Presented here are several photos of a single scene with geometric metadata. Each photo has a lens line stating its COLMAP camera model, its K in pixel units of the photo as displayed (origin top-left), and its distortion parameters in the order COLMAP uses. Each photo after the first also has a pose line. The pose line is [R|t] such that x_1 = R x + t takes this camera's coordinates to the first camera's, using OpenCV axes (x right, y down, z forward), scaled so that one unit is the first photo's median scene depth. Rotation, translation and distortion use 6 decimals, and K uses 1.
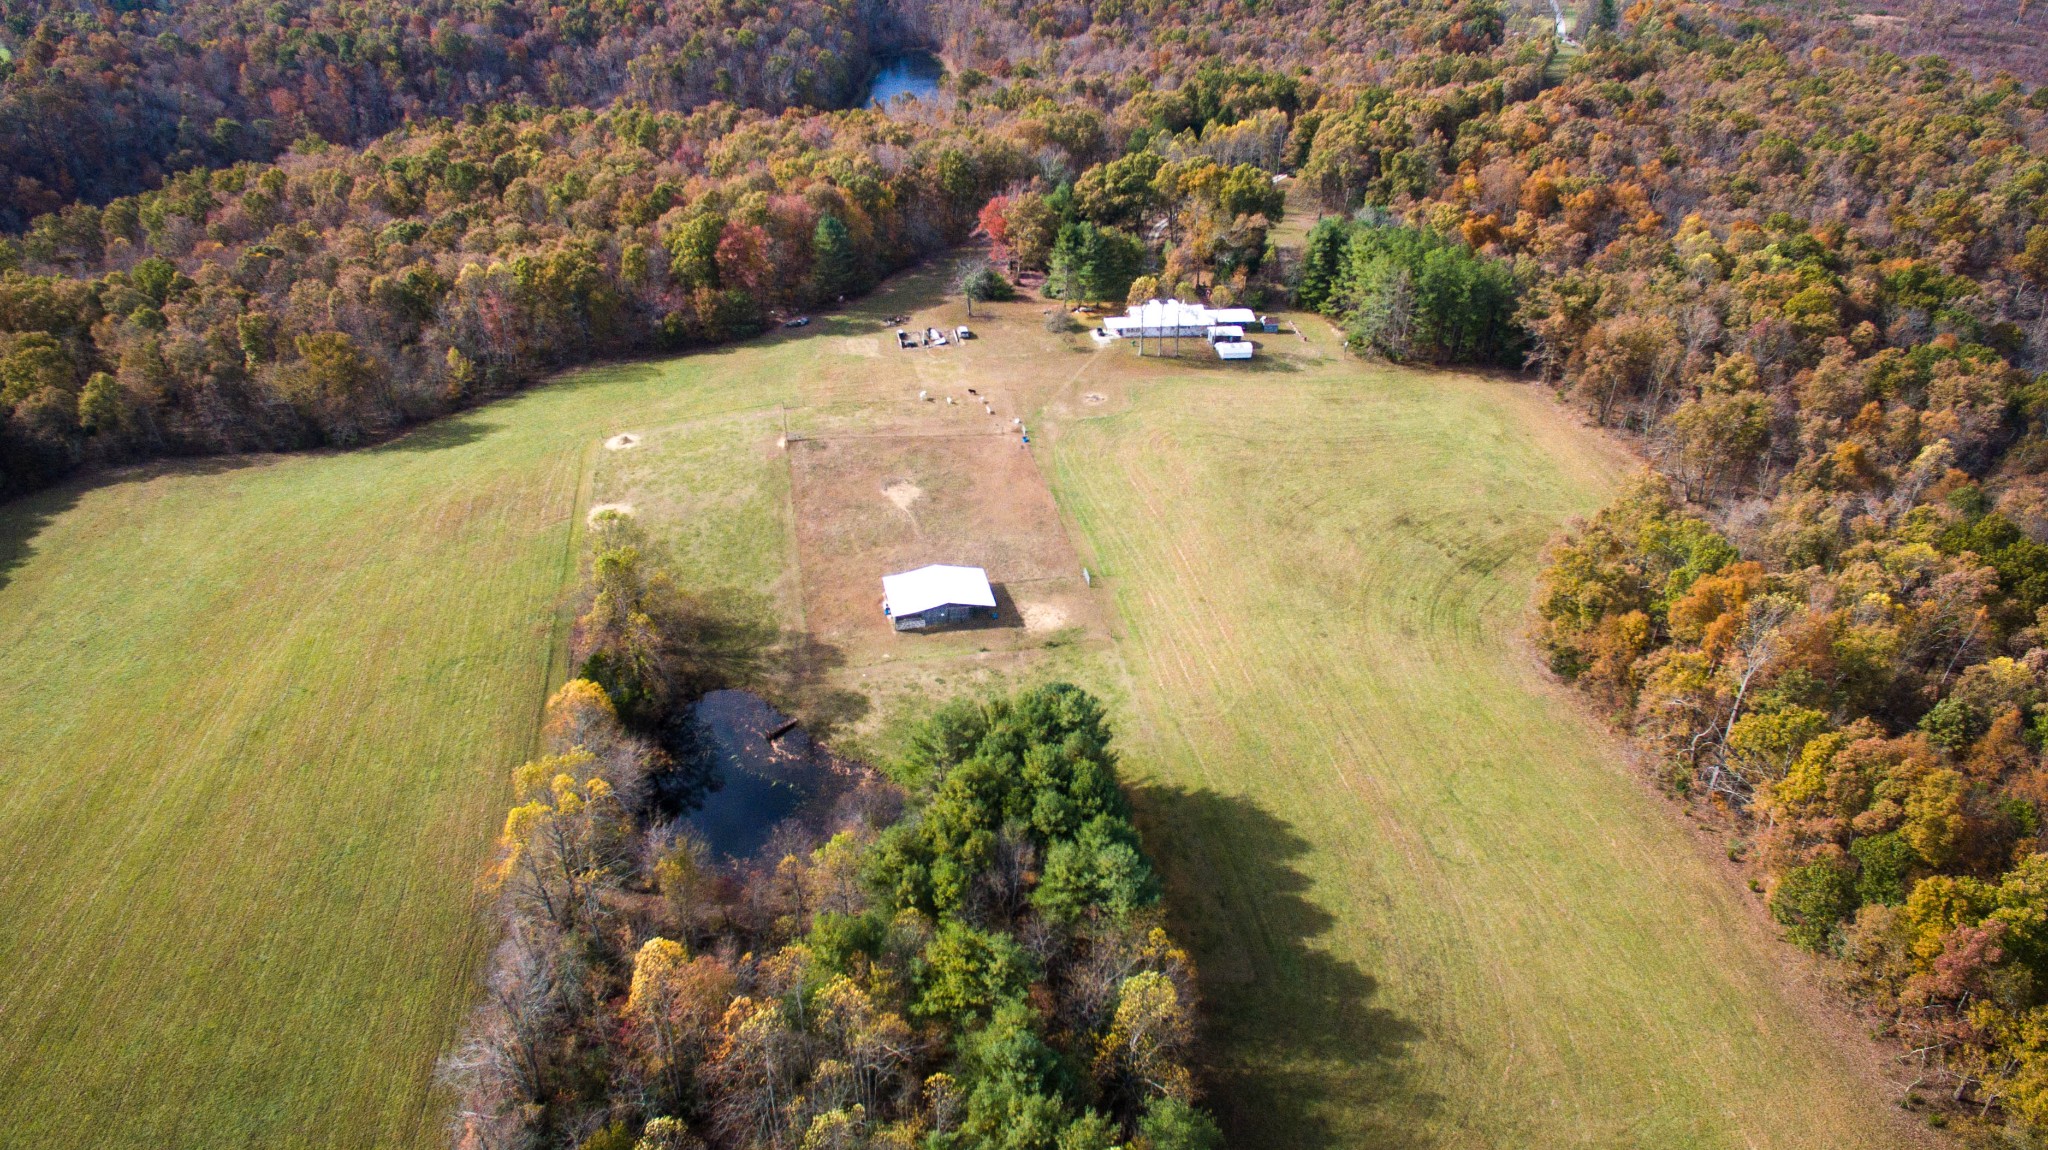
lens RADIAL K [[1286.5, 0, 1024.0], [0, 1286.5, 575.0], [0, 0, 1]] dist [-0.133245, 0.114771]
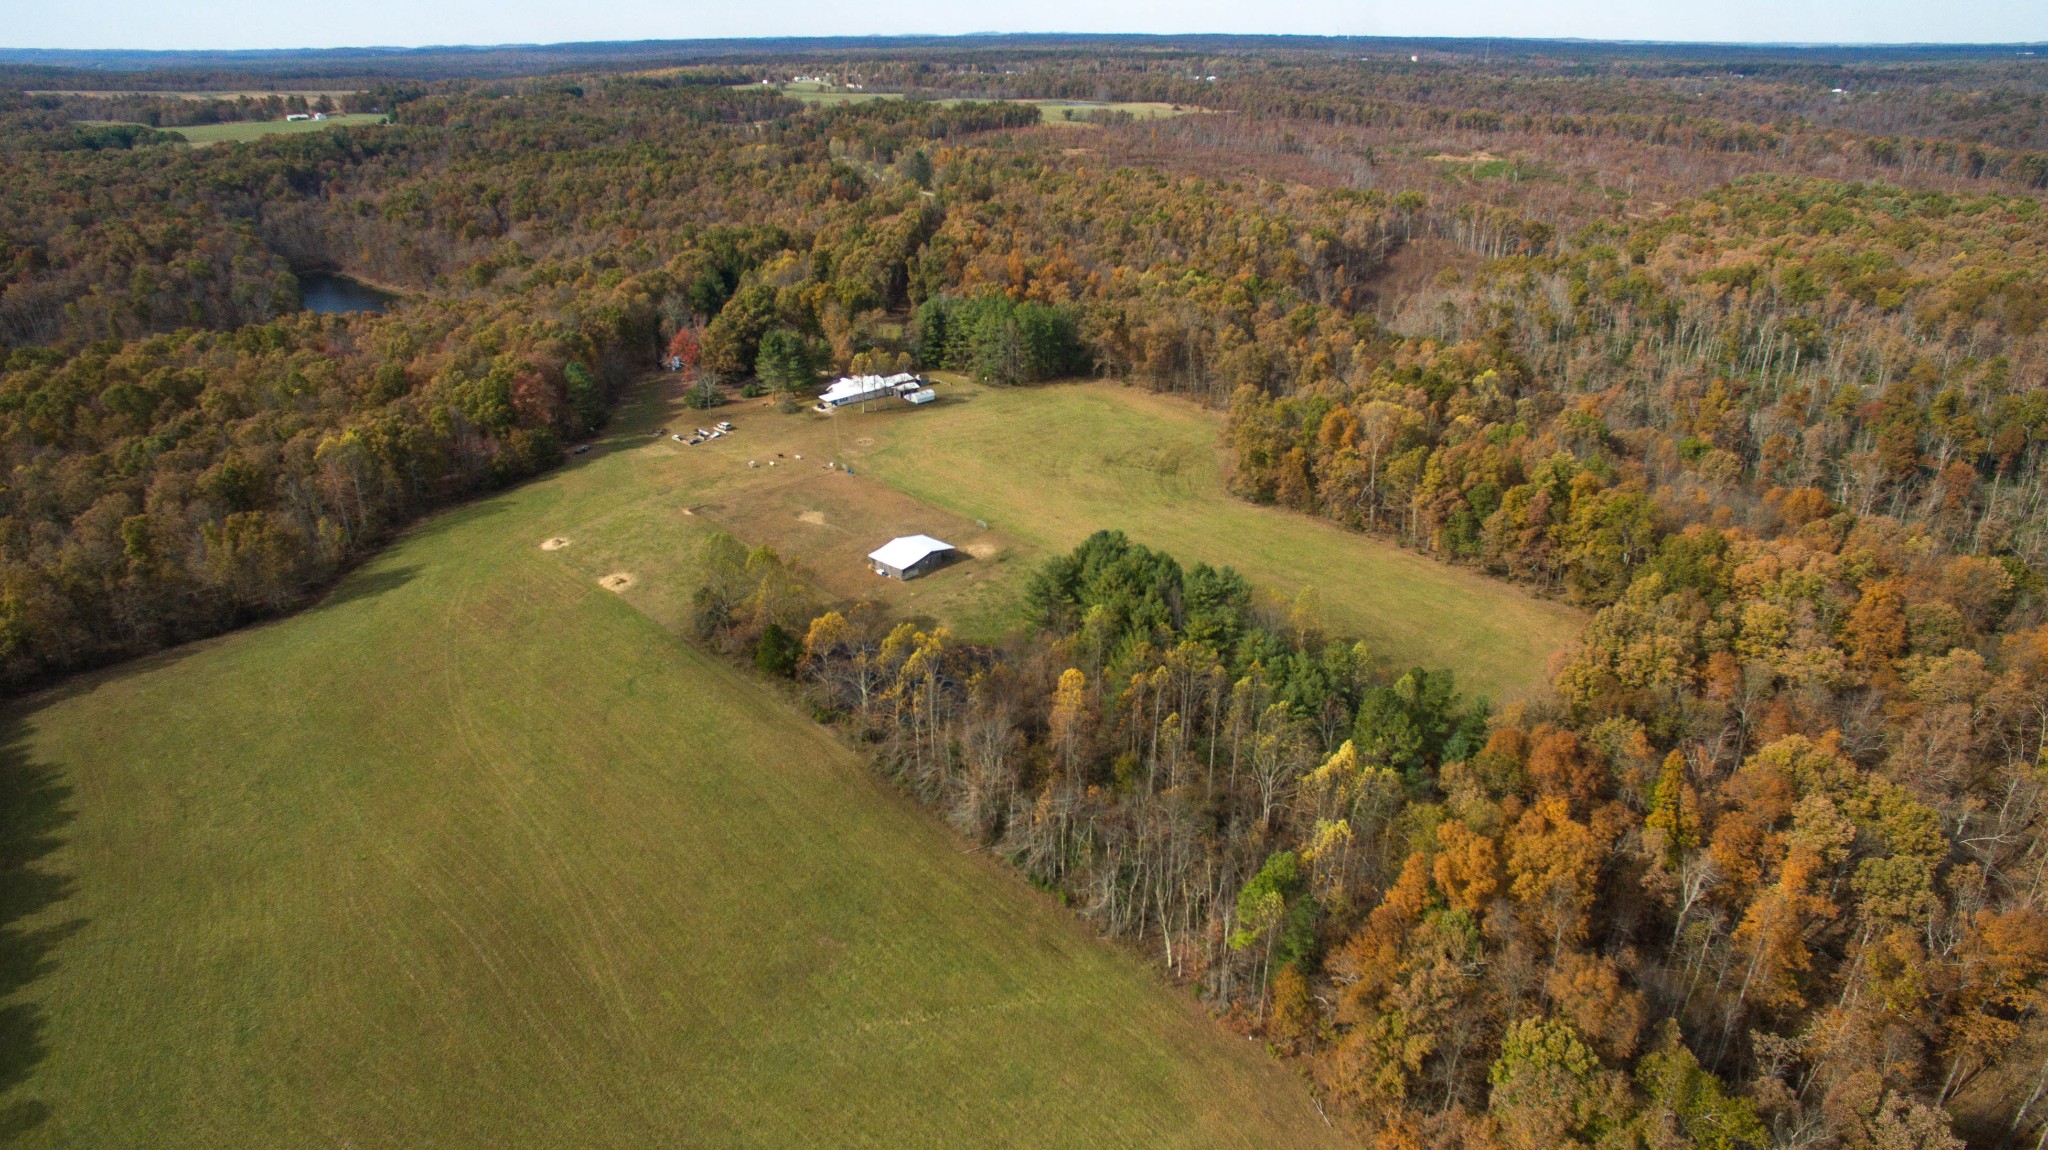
lens RADIAL K [[1286.5, 0, 1024.0], [0, 1286.5, 575.0], [0, 0, 1]] dist [-0.133245, 0.114771]
pose [[0.811293, -0.250025, 0.528480, -0.525605], [0.319450, 0.946648, -0.042542, 0.099841], [-0.489648, 0.203337, 0.847879, -0.185738]]
